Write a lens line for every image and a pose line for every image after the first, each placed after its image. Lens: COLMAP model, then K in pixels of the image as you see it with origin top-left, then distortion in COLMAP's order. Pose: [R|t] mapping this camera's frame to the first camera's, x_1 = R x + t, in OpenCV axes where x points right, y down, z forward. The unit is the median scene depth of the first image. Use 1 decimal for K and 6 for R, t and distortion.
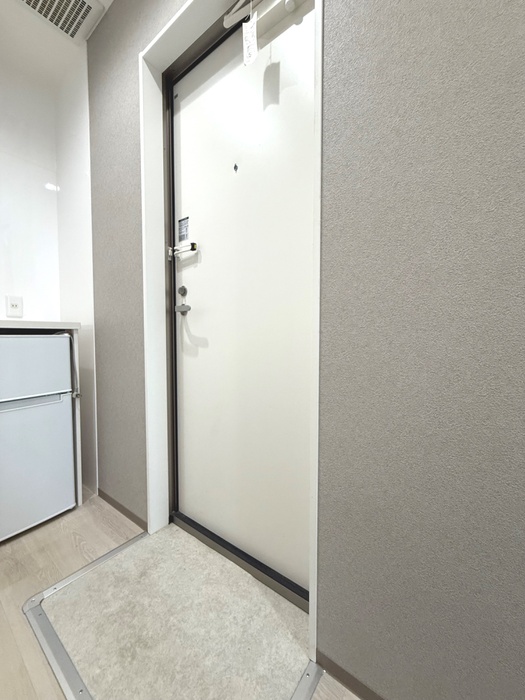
lens RADIAL K [[278.7, 0, 262.0], [0, 278.7, 350.0], [0, 0, 1]] dist [0.000292, -0.000893]
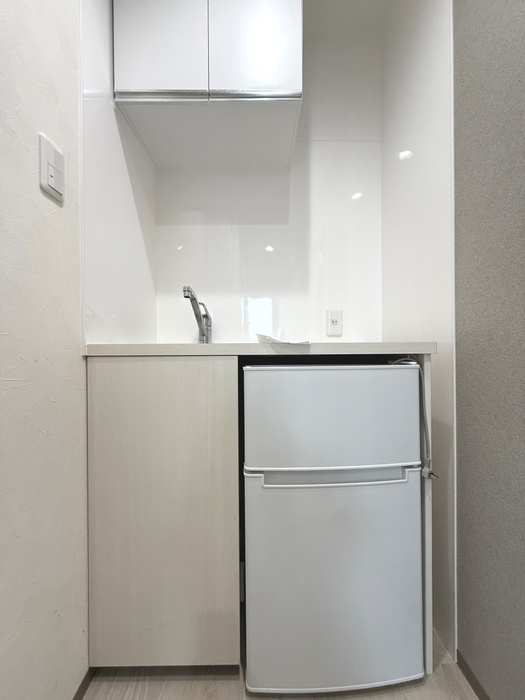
lens RADIAL K [[278.7, 0, 263.1], [0, 278.7, 346.7], [0, 0, 1]] dist [0.000292, -0.000893]
pose [[0.607380, -0.009090, -0.794359, -0.422879], [-0.025372, 0.999202, -0.030833, -0.063982], [0.794006, 0.038882, 0.606665, 0.392837]]
